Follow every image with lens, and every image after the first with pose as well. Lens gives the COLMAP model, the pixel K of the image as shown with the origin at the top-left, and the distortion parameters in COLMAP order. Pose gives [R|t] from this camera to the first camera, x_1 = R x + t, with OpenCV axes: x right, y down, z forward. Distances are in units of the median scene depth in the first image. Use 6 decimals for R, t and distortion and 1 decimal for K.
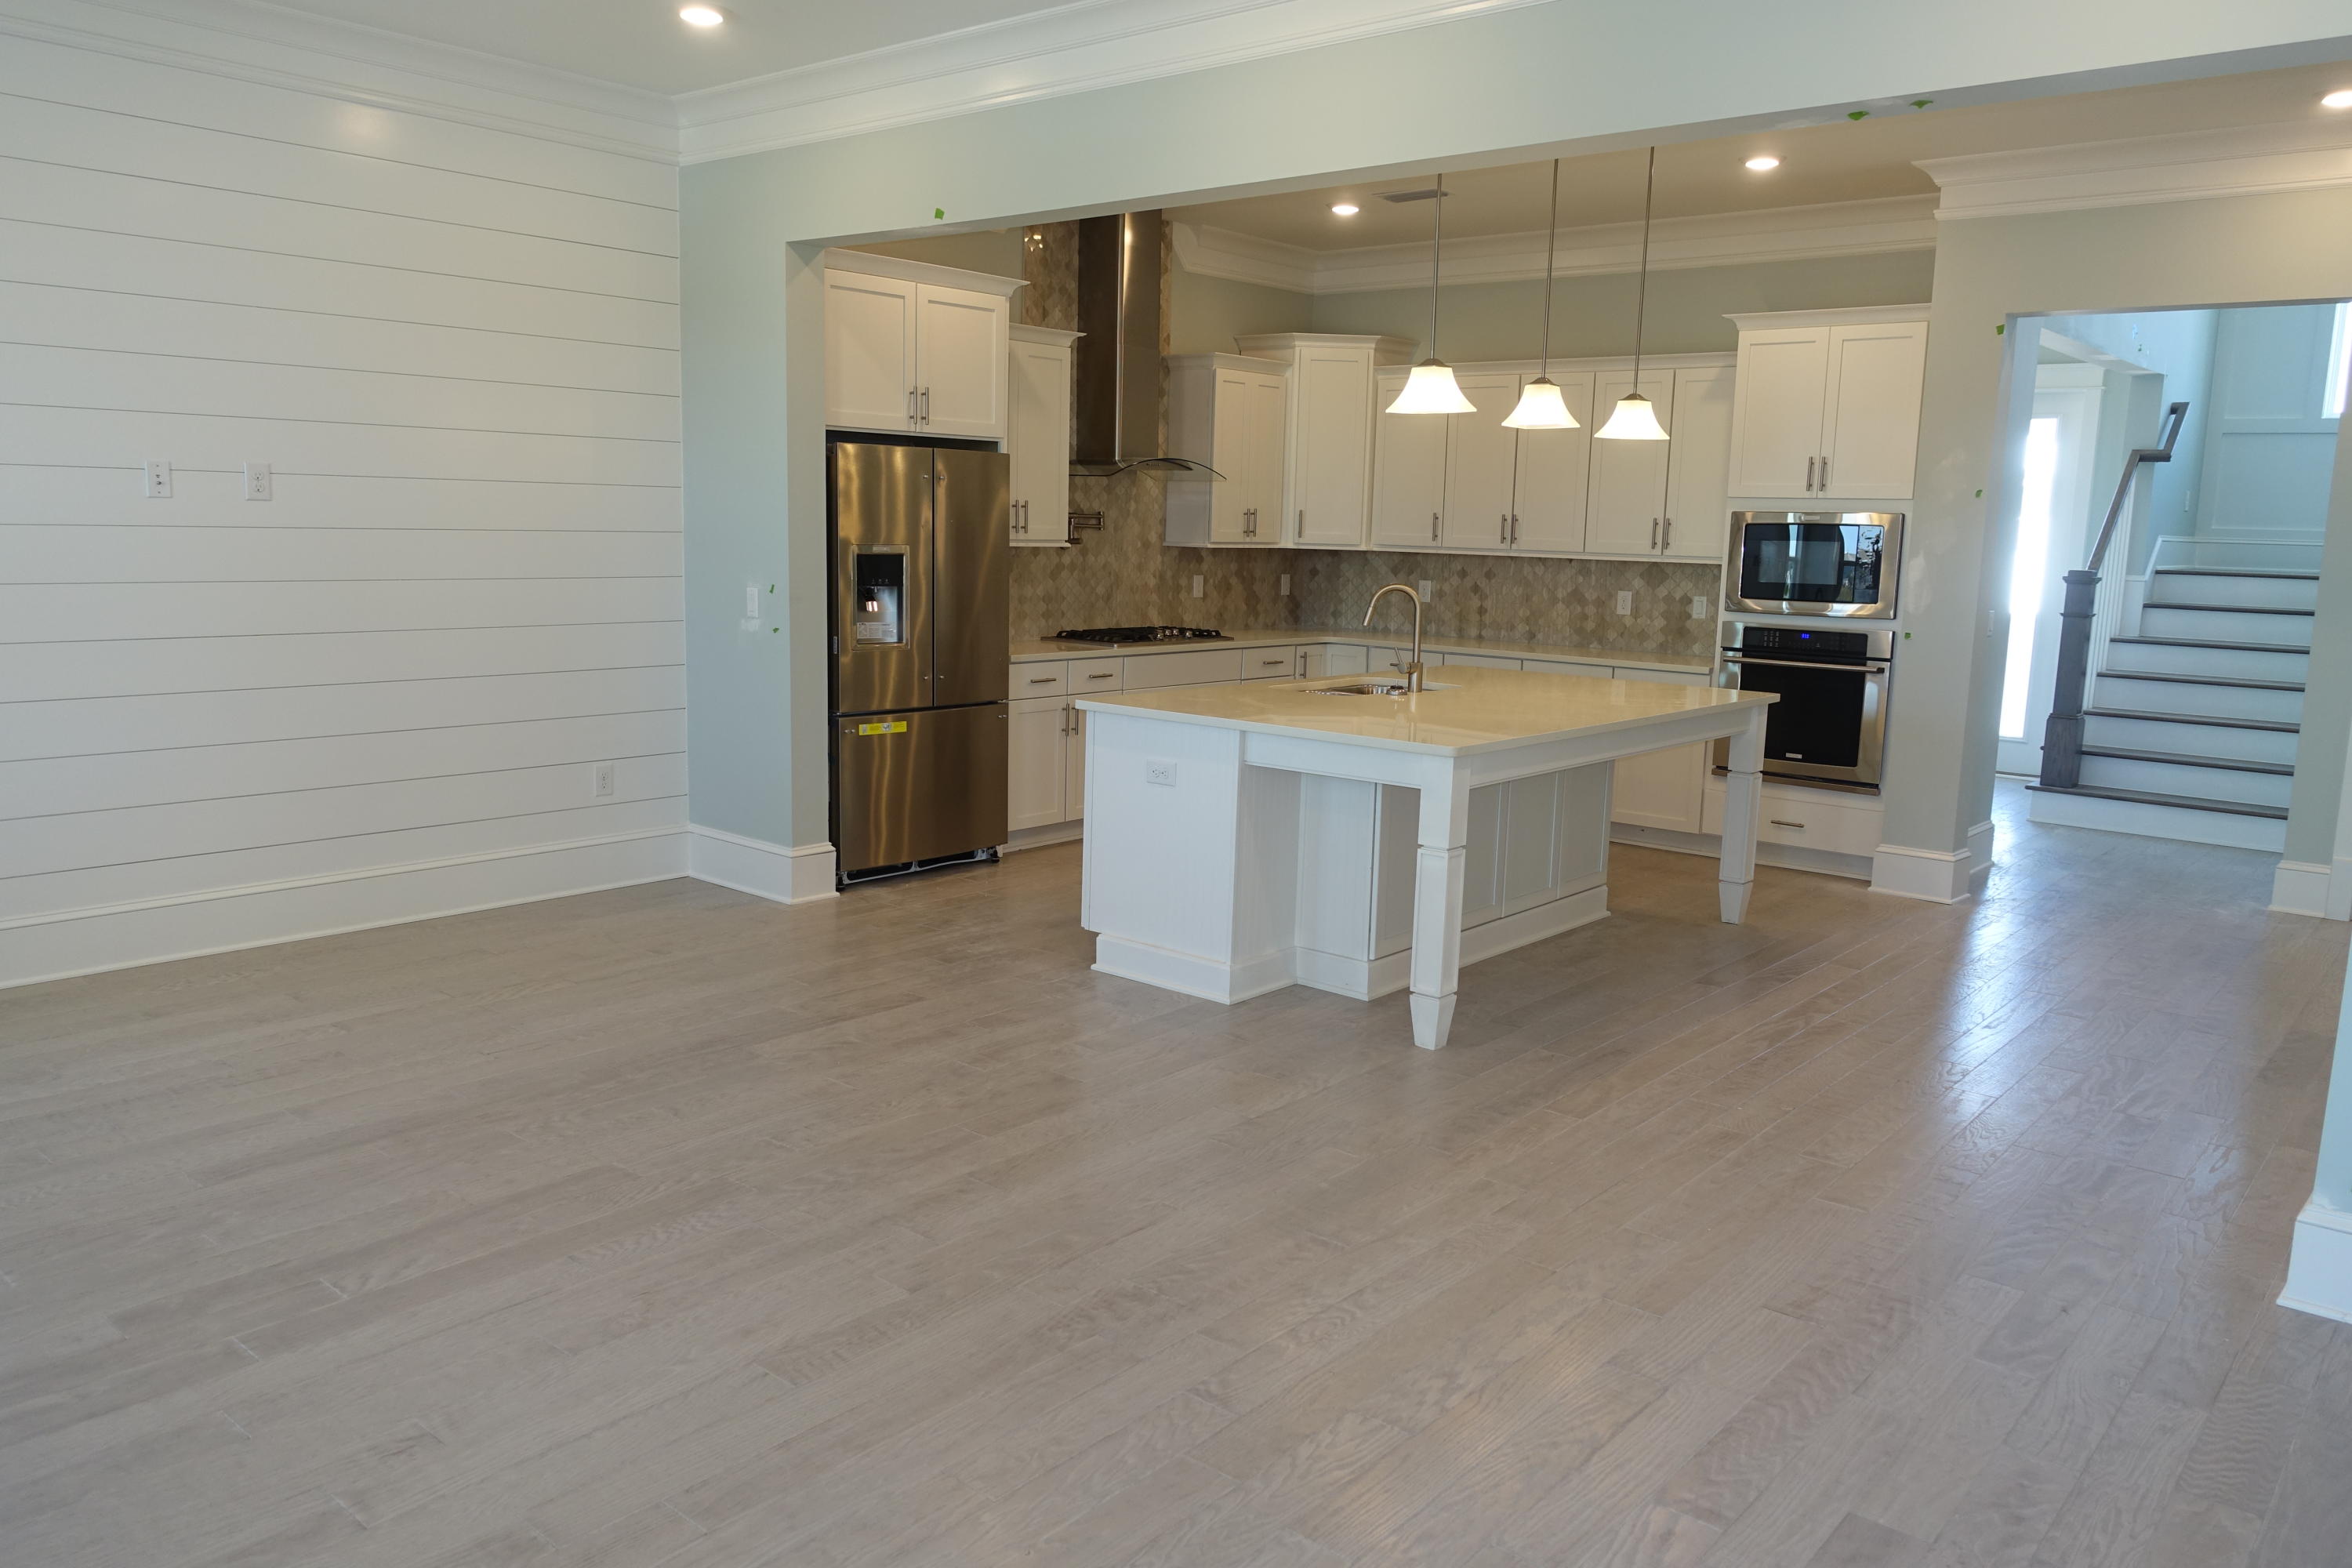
lens RADIAL K [[1681.6, 0, 1177.2], [0, 1681.6, 787.1], [0, 0, 1]] dist [-0.008447, 0.000955]
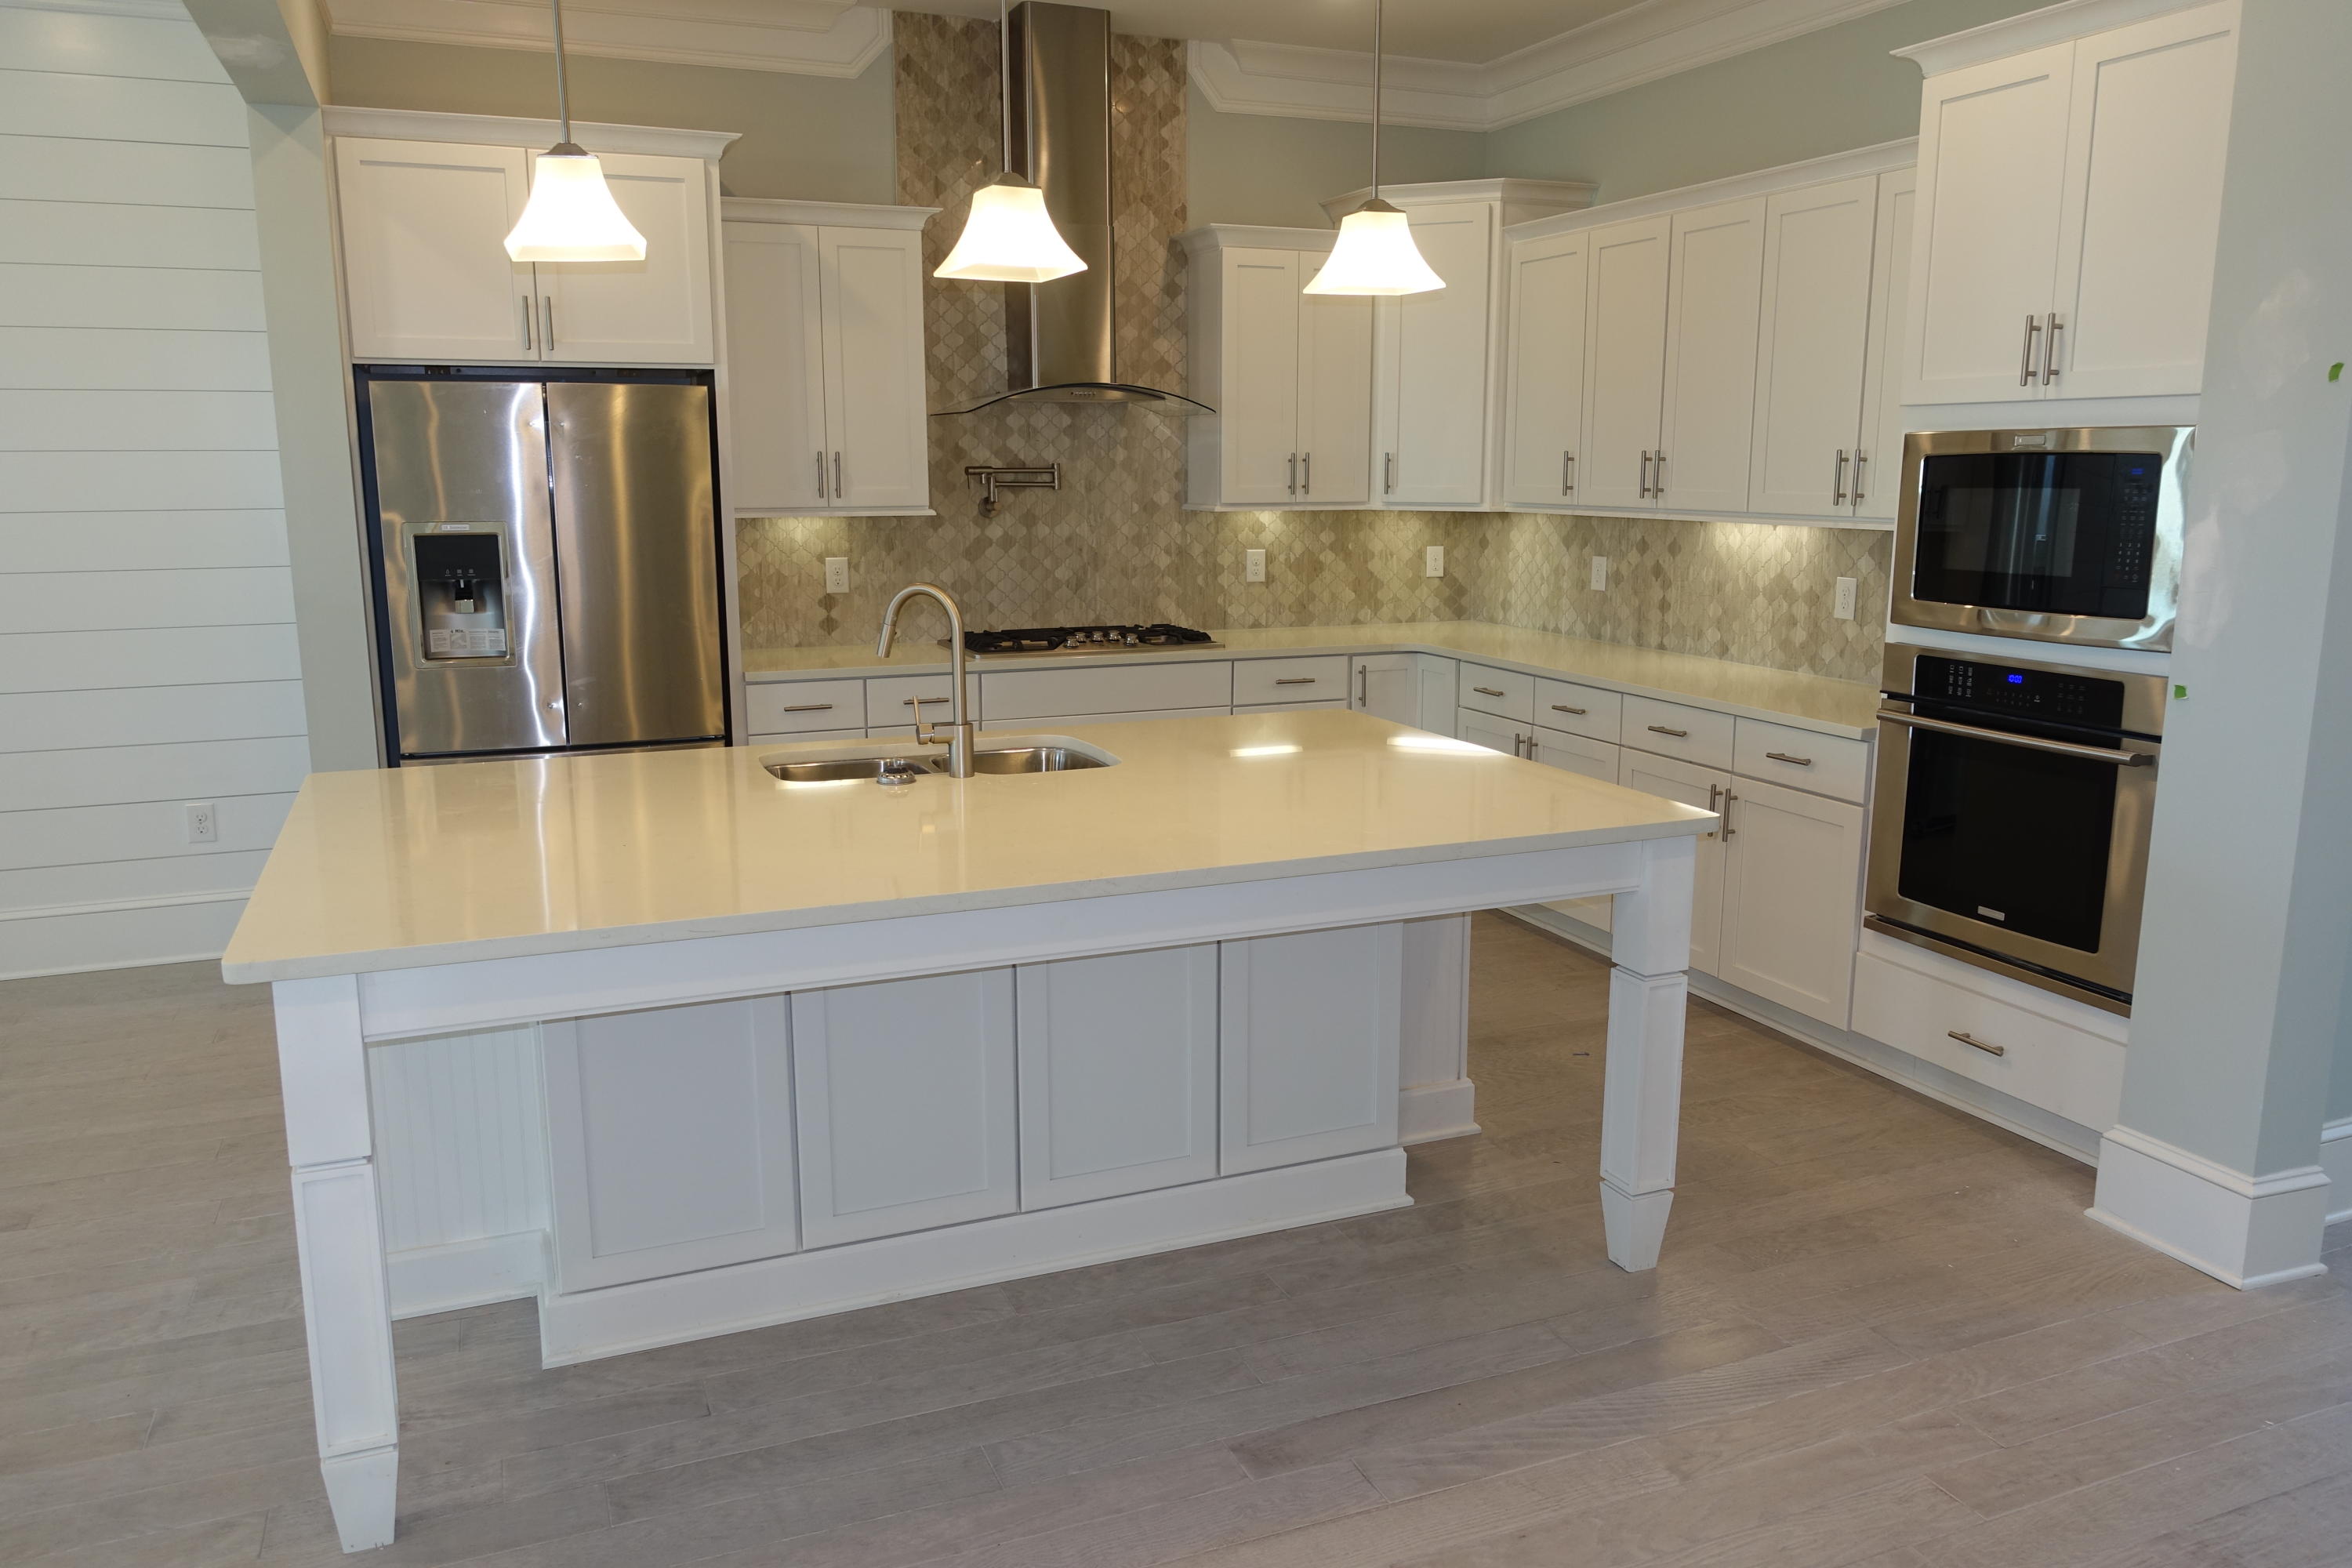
lens RADIAL K [[1681.6, 0, 1177.2], [0, 1681.6, 787.1], [0, 0, 1]] dist [-0.008447, 0.000955]
pose [[0.889333, 0.060867, -0.453192, 0.327380], [-0.048533, 0.998067, 0.038808, -0.056199], [0.454678, -0.012519, 0.890568, 0.380939]]
